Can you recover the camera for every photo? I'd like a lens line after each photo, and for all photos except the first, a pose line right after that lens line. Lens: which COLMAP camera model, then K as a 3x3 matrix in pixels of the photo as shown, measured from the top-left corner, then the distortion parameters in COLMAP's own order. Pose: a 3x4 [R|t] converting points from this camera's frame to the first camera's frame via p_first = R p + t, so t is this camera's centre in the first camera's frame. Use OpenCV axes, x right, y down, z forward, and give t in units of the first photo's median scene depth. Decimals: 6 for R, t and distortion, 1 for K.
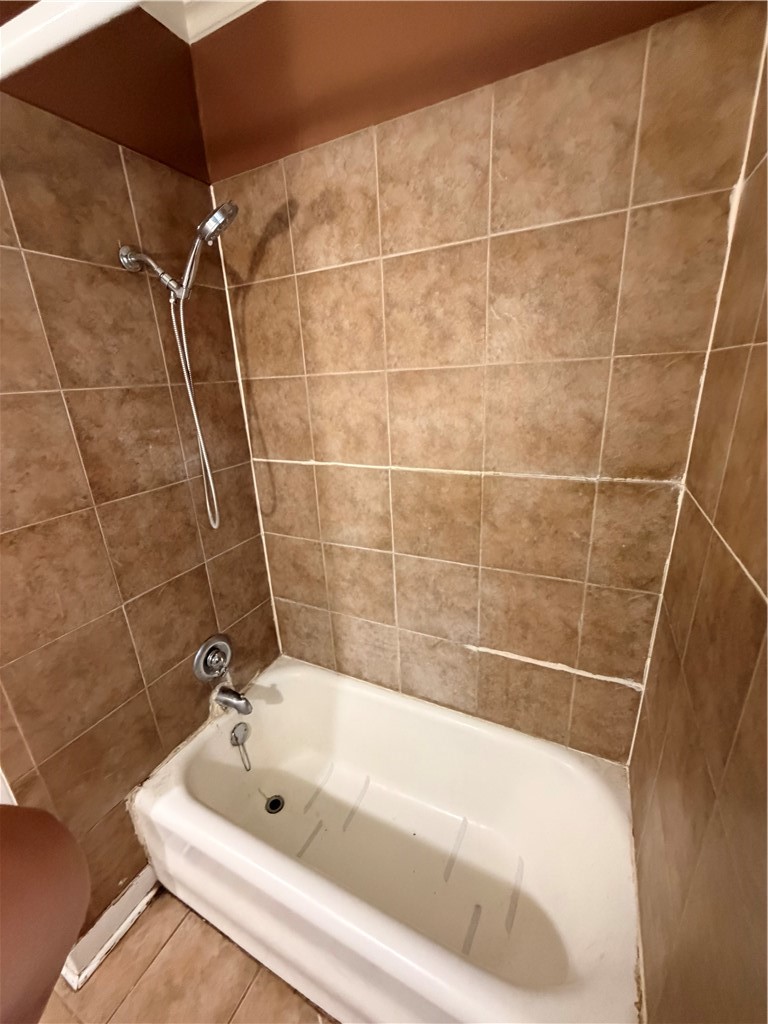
lens RADIAL K [[410.1, 0, 384.6], [0, 410.1, 512.7], [0, 0, 1]] dist [0.000222, 0.000978]
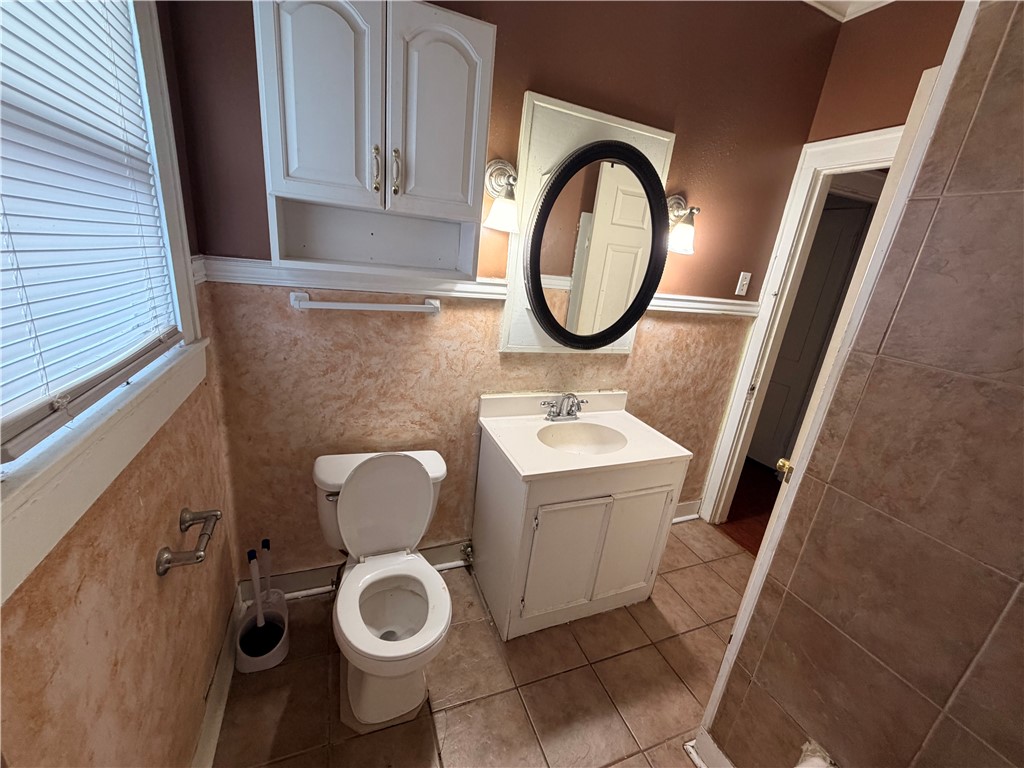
lens RADIAL K [[410.1, 0, 512.8], [0, 410.1, 384.3], [0, 0, 1]] dist [0.000222, 0.000978]
pose [[-0.659667, 0.204305, -0.723256, 0.189980], [-0.311524, 0.801445, 0.510527, -0.068467], [0.683953, 0.562090, -0.465041, 0.727864]]
